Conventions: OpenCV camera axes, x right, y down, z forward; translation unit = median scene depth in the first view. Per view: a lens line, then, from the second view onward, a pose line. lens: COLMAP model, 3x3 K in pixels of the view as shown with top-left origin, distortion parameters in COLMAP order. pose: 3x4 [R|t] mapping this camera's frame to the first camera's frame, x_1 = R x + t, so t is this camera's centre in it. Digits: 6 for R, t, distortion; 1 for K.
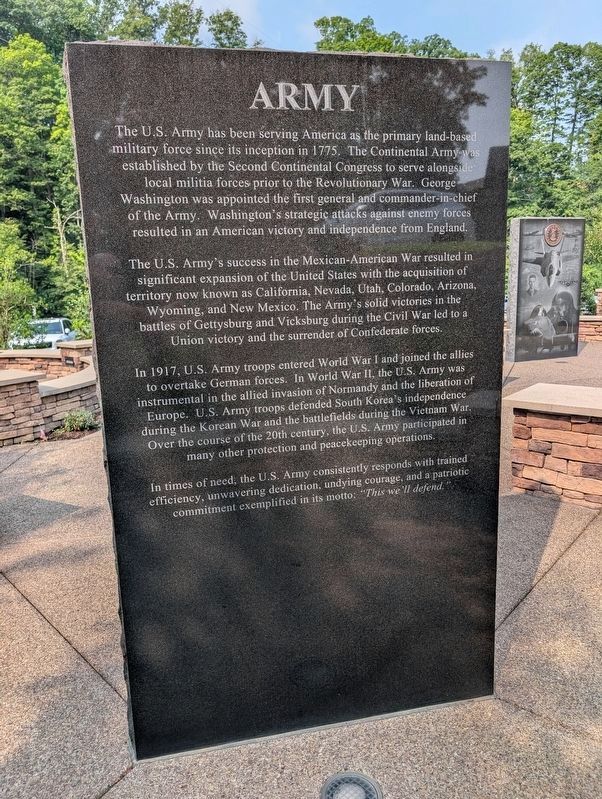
lens RADIAL K [[573.2, 0, 301.8], [0, 573.2, 403.5], [0, 0, 1]] dist [0.010693, -0.008485]
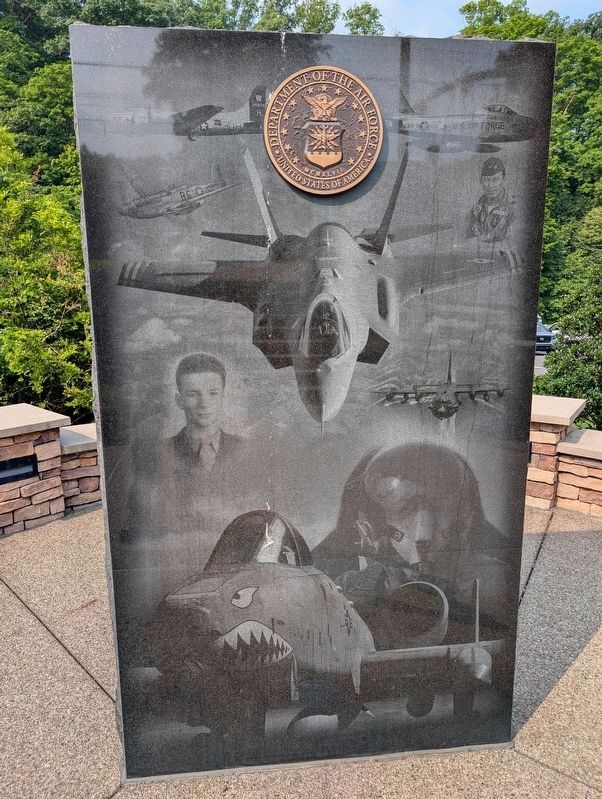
lens RADIAL K [[573.2, 0, 297.7], [0, 573.2, 396.7], [0, 0, 1]] dist [0.010693, -0.008485]
pose [[0.969819, 0.072549, -0.232783, 0.451532], [-0.075999, 0.997091, -0.005872, -0.202082], [0.231680, 0.023386, 0.972511, 0.790278]]
